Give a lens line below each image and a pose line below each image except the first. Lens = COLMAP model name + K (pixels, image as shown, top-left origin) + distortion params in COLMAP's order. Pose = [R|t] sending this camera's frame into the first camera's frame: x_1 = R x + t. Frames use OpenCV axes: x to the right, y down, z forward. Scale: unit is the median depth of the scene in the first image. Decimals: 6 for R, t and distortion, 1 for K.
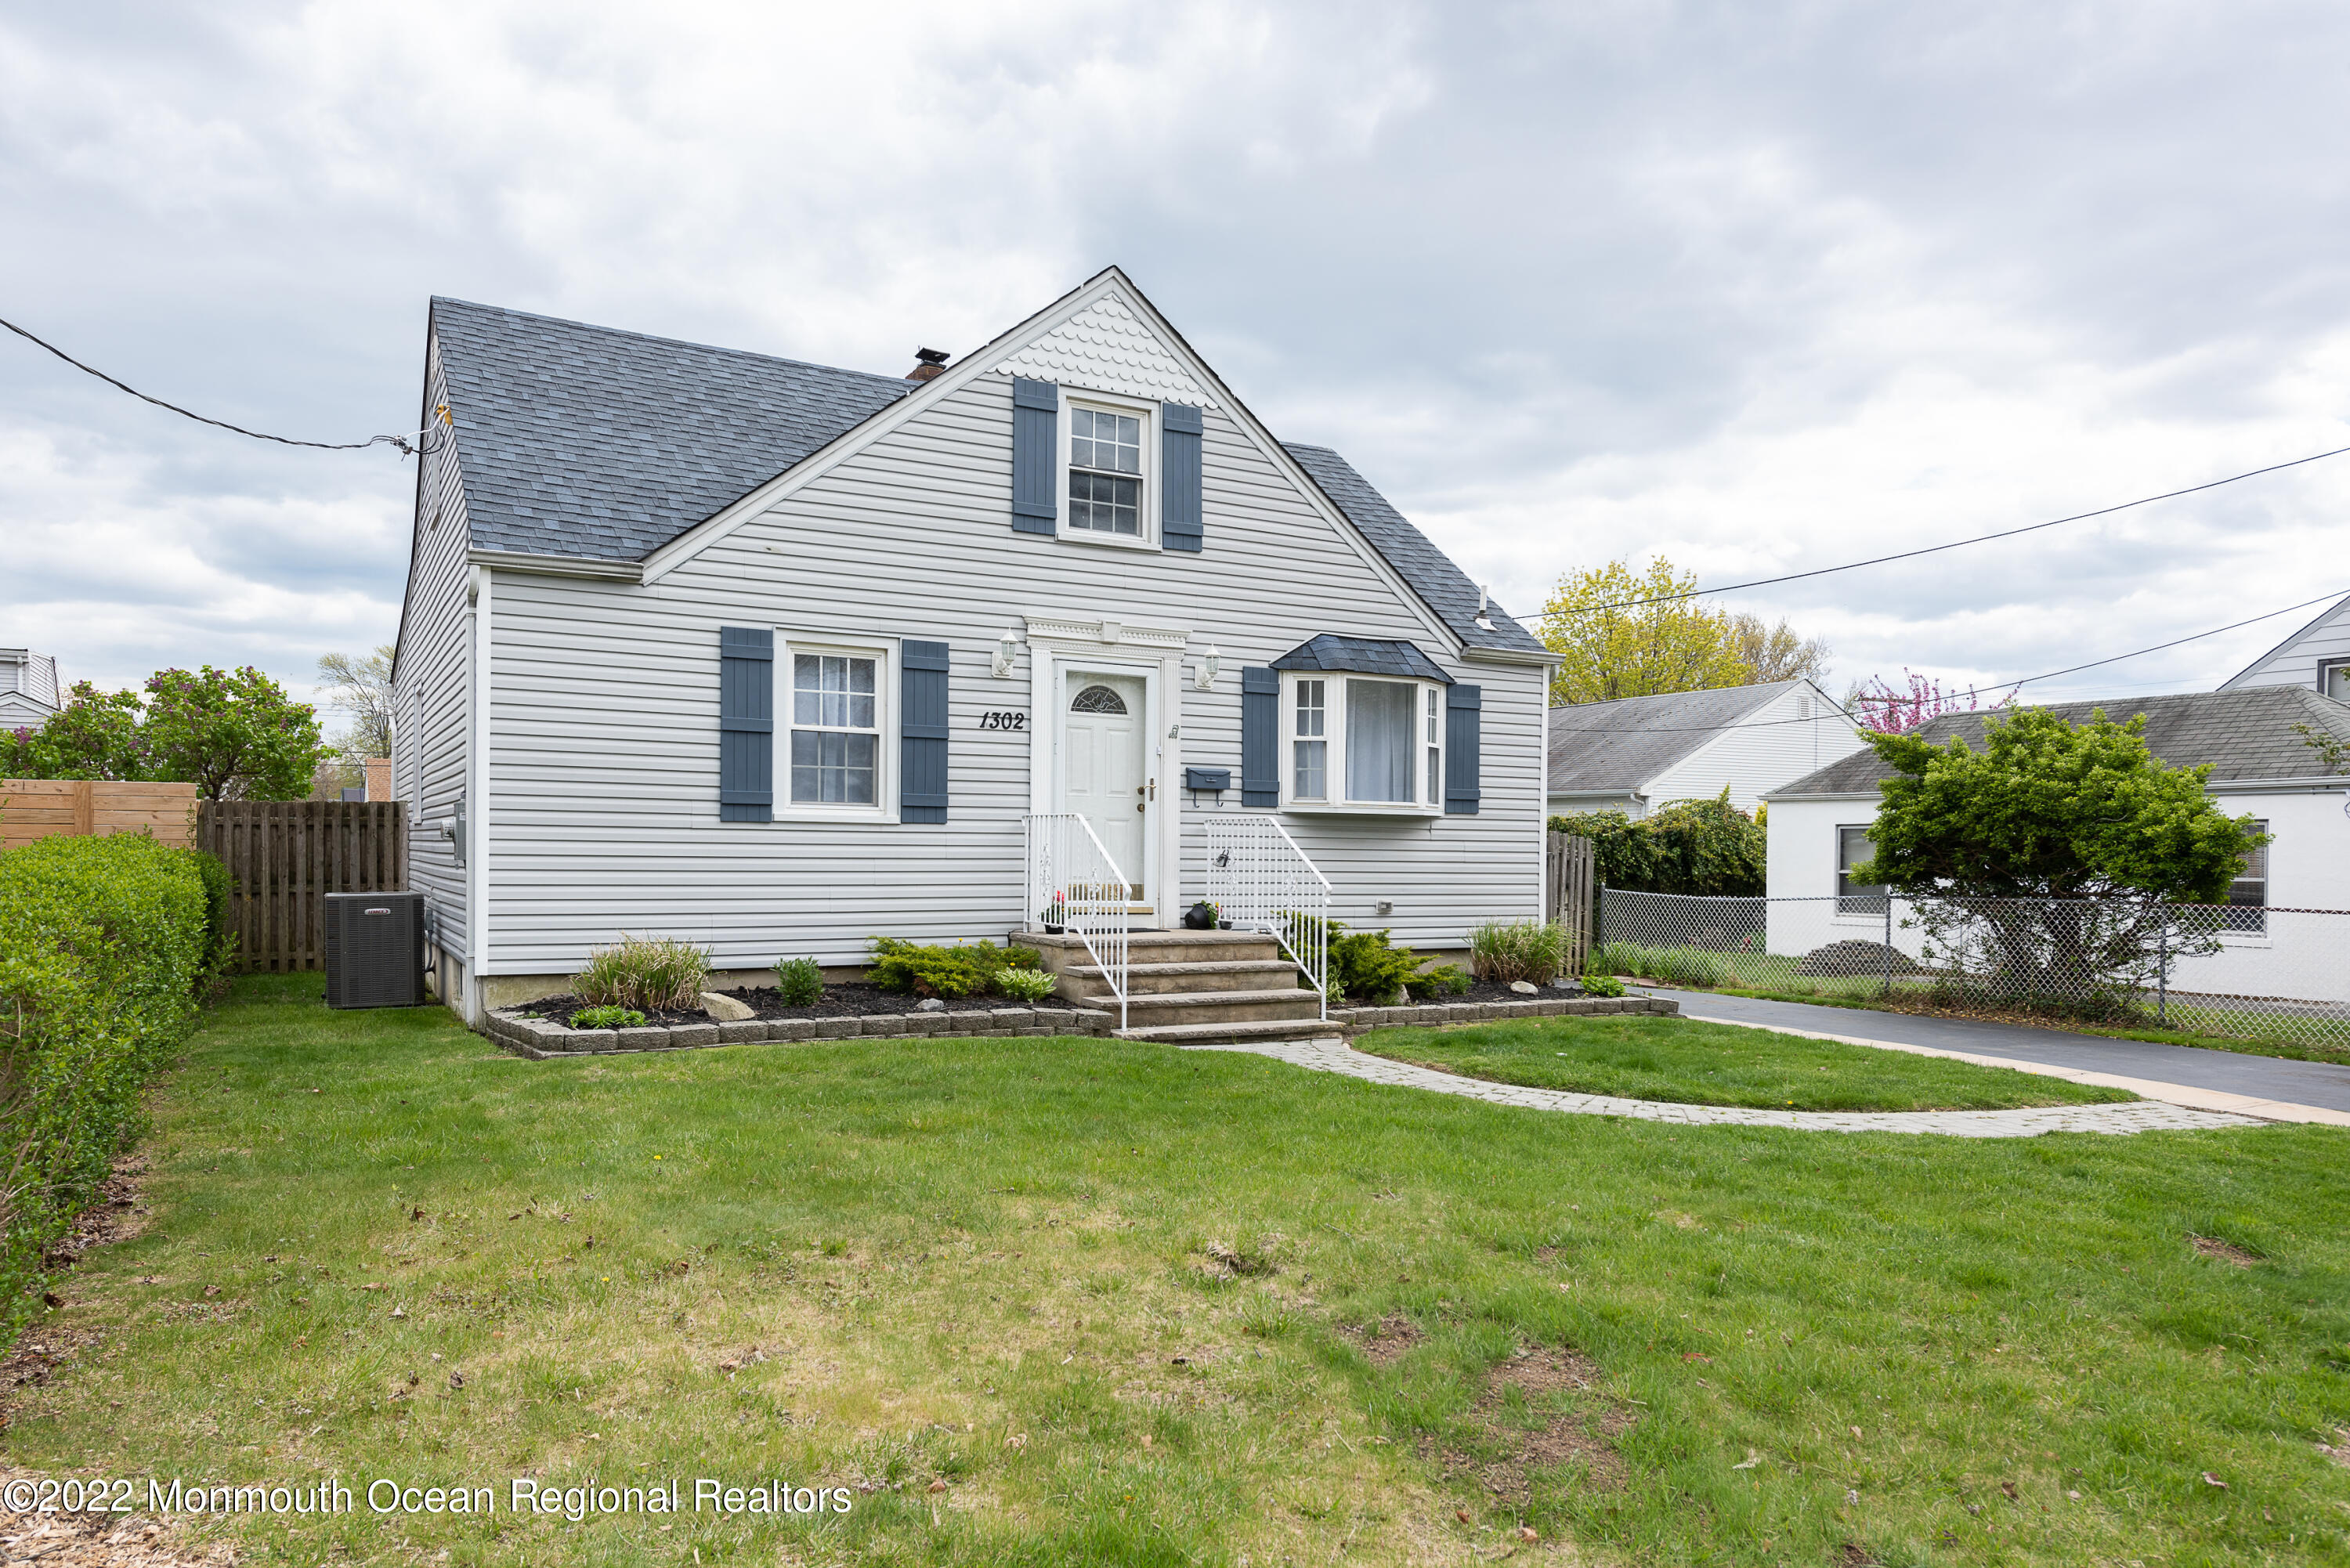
lens RADIAL K [[1615.3, 0, 1179.0], [0, 1615.3, 871.9], [0, 0, 1]] dist [0.008644, -0.003254]
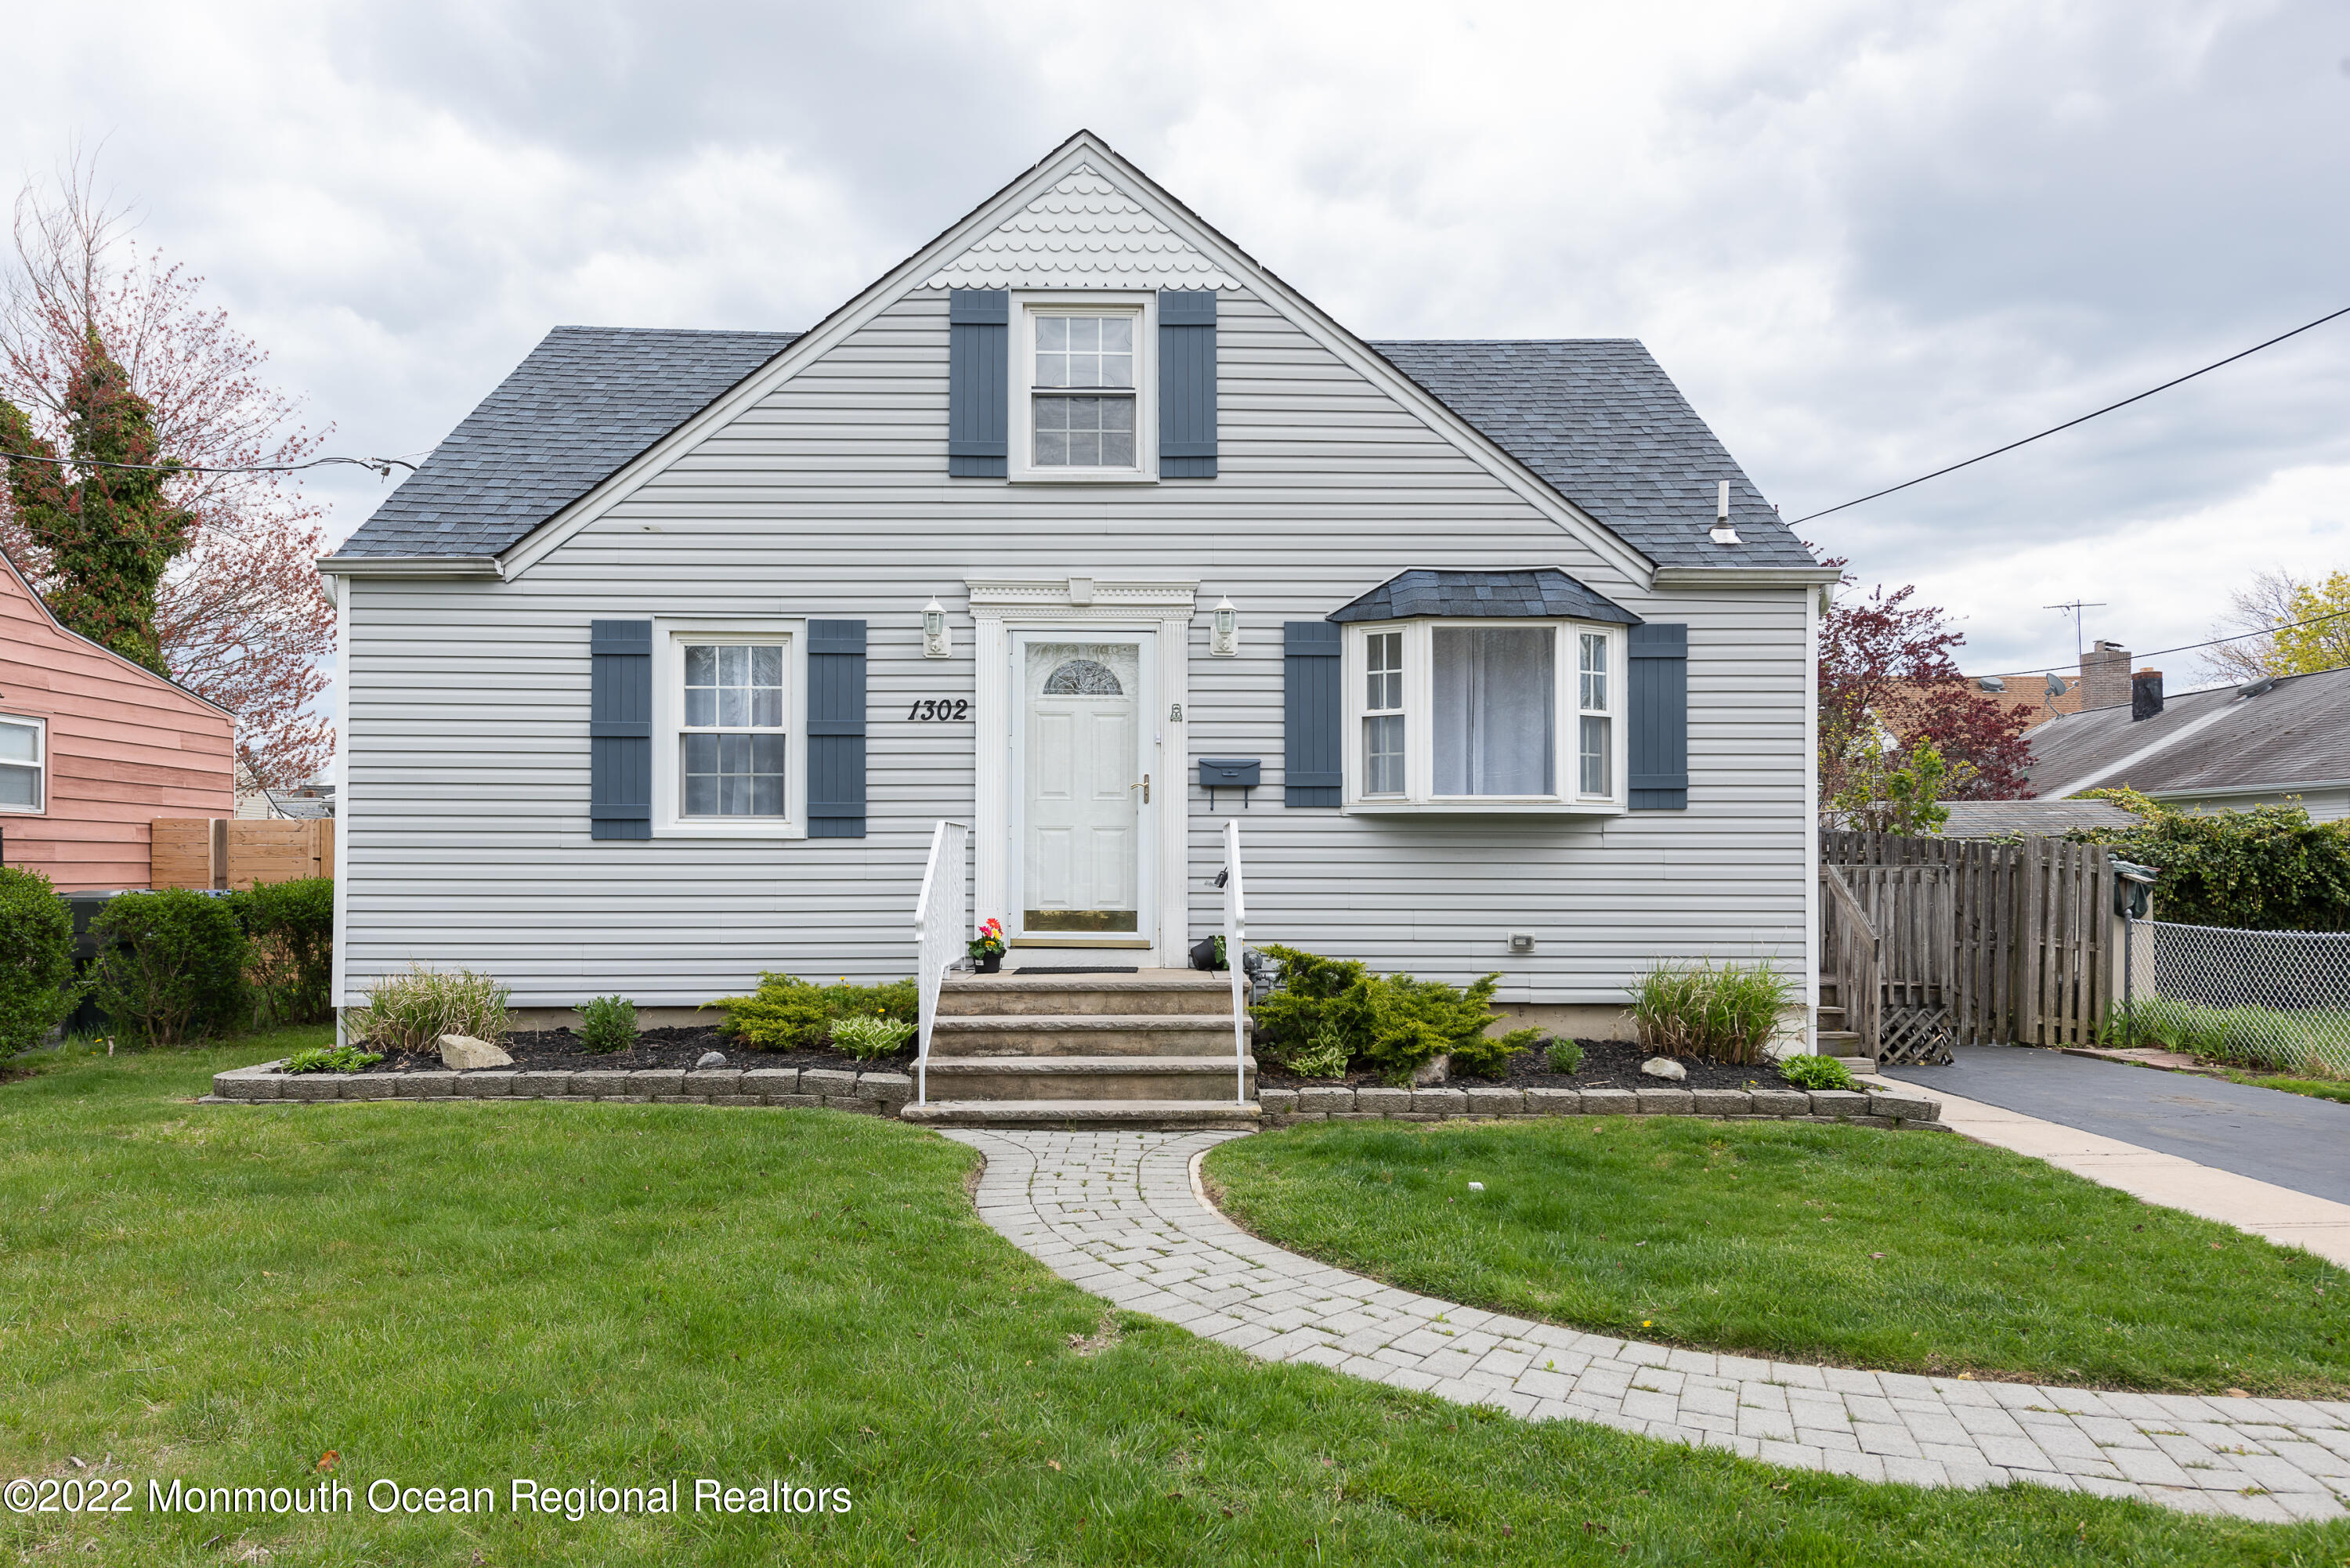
lens RADIAL K [[1533.7, 0, 1153.3], [0, 1533.7, 866.3], [0, 0, 1]] dist [0.010018, -0.002361]
pose [[0.875485, -0.014171, -0.483037, 0.338287], [0.002845, 0.999704, -0.024173, 0.004093], [0.483237, 0.019789, 0.875266, 0.353926]]
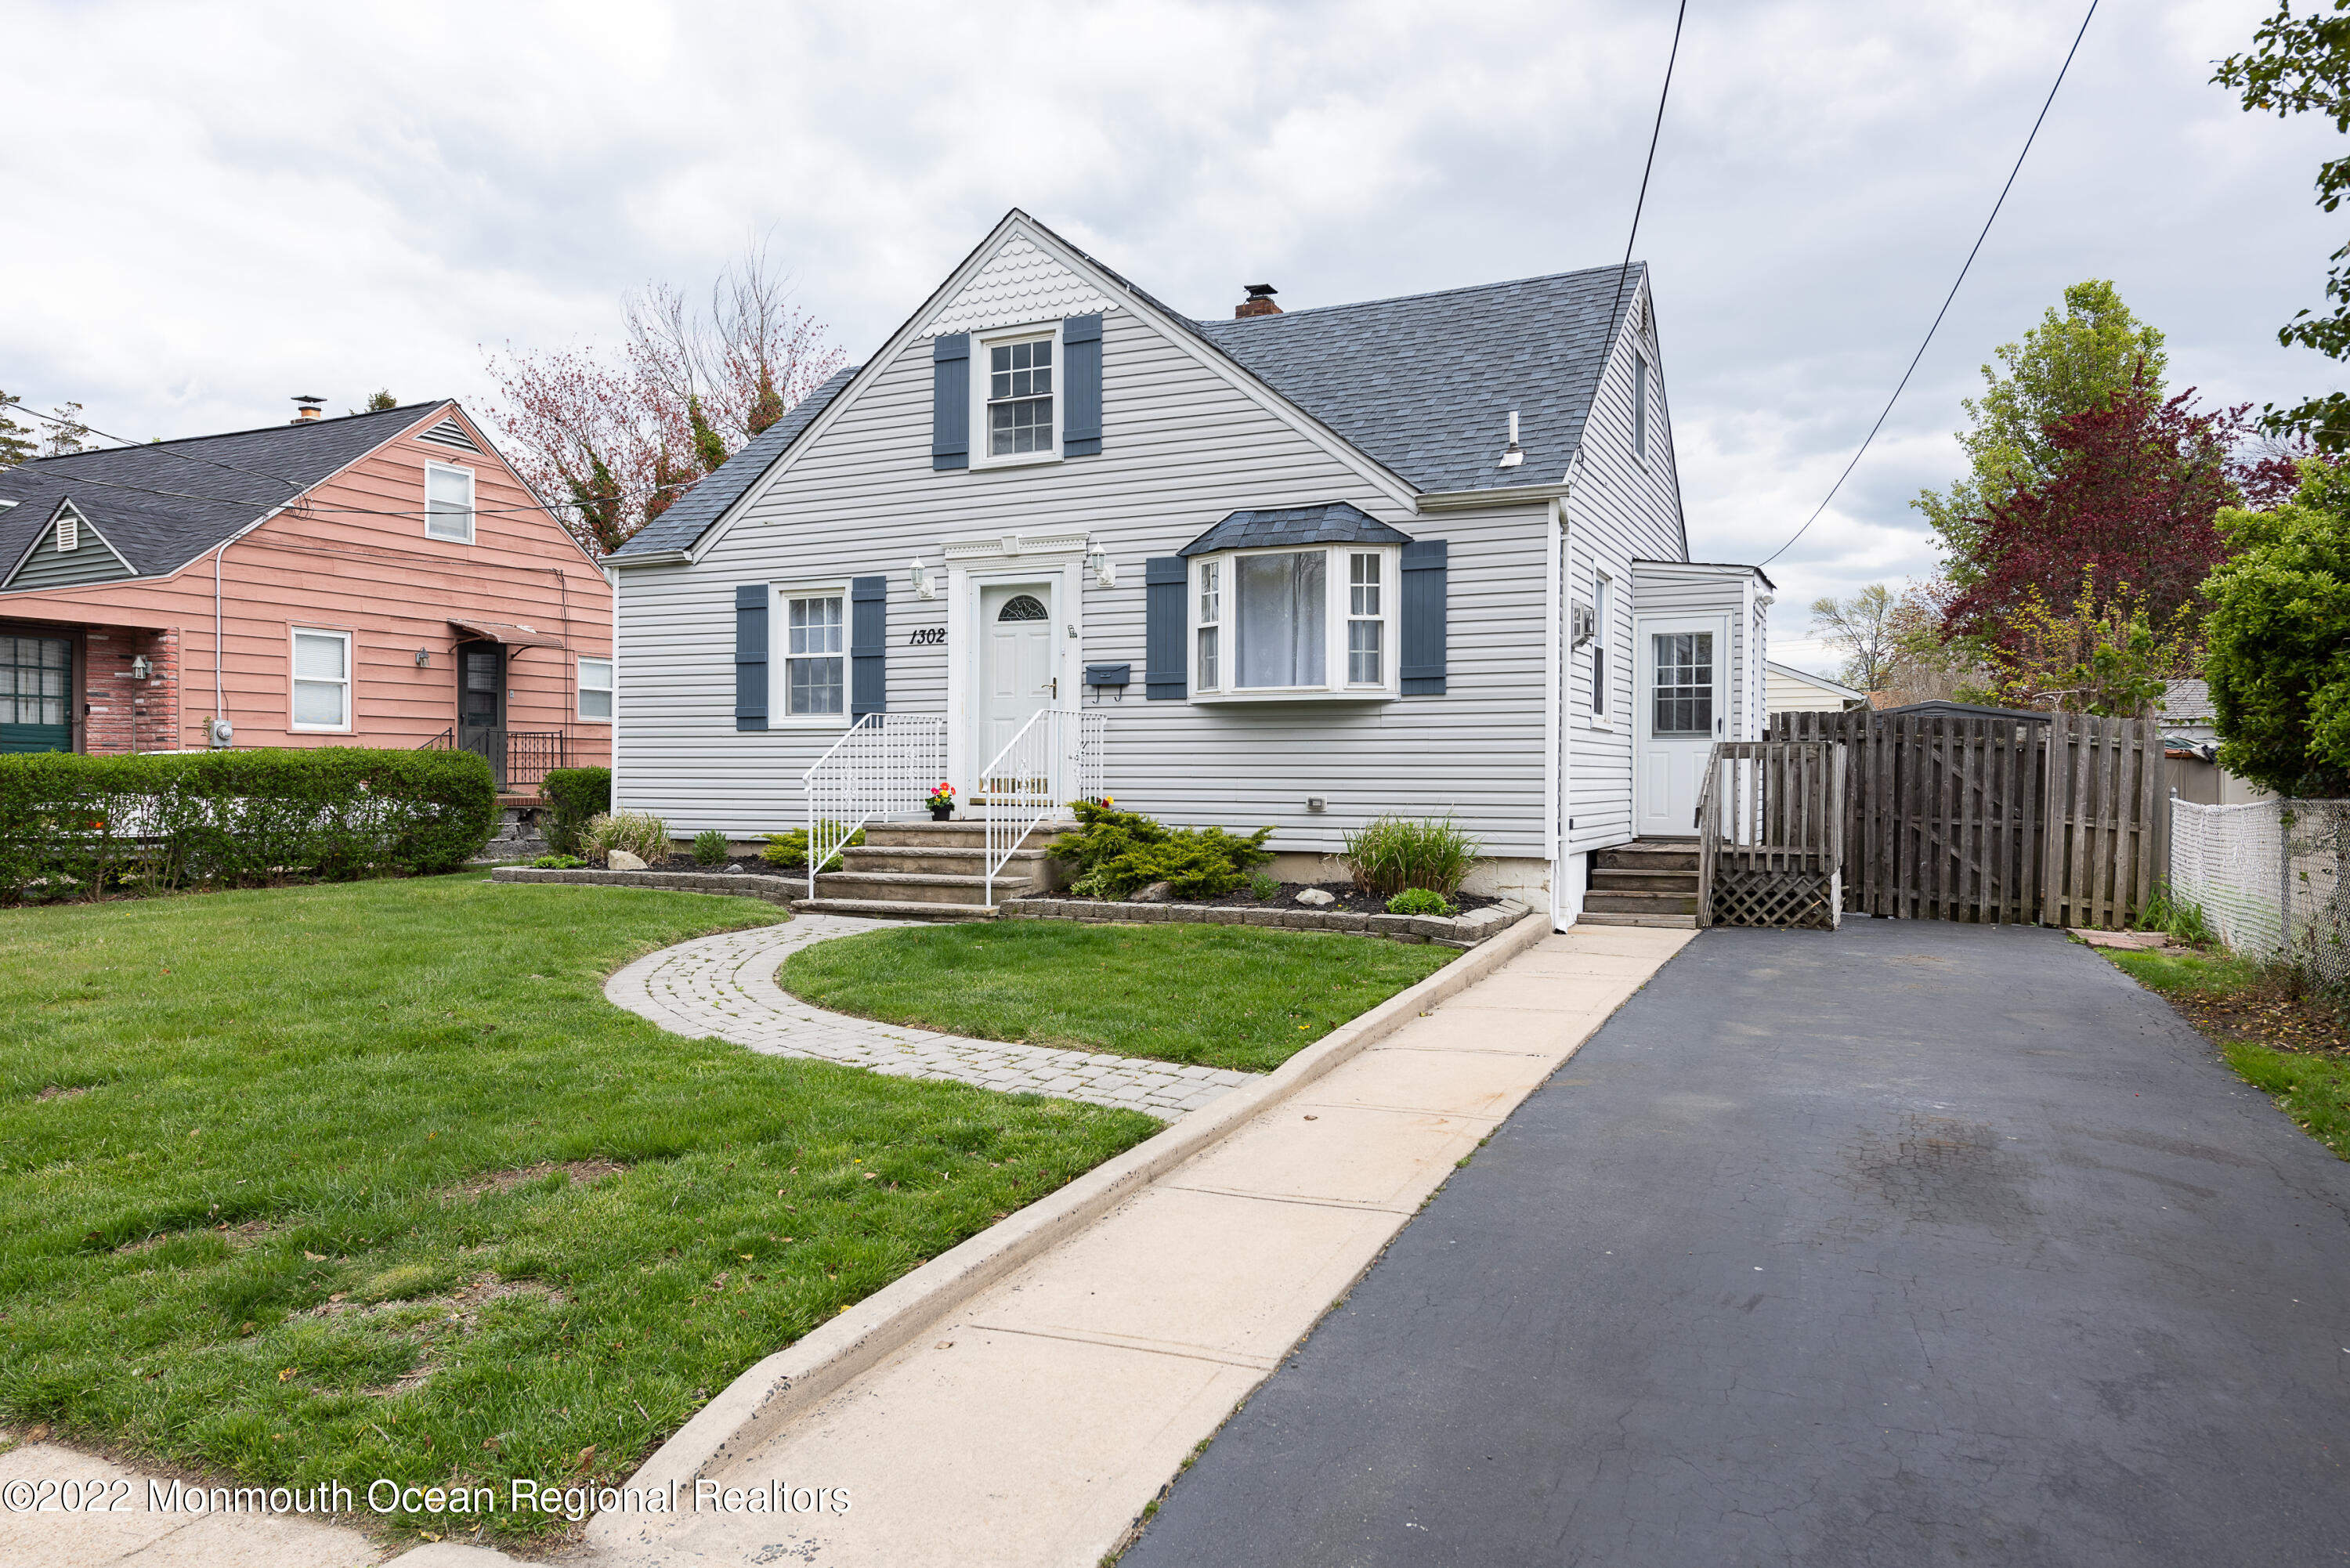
lens RADIAL K [[1517.7, 0, 1180.1], [0, 1517.7, 793.8], [0, 0, 1]] dist [0.009007, 0.000981]
pose [[0.575379, -0.002440, -0.817883, 0.832938], [-0.006519, 0.999950, -0.007569, 0.024708], [0.817861, 0.009687, 0.575335, 0.492903]]
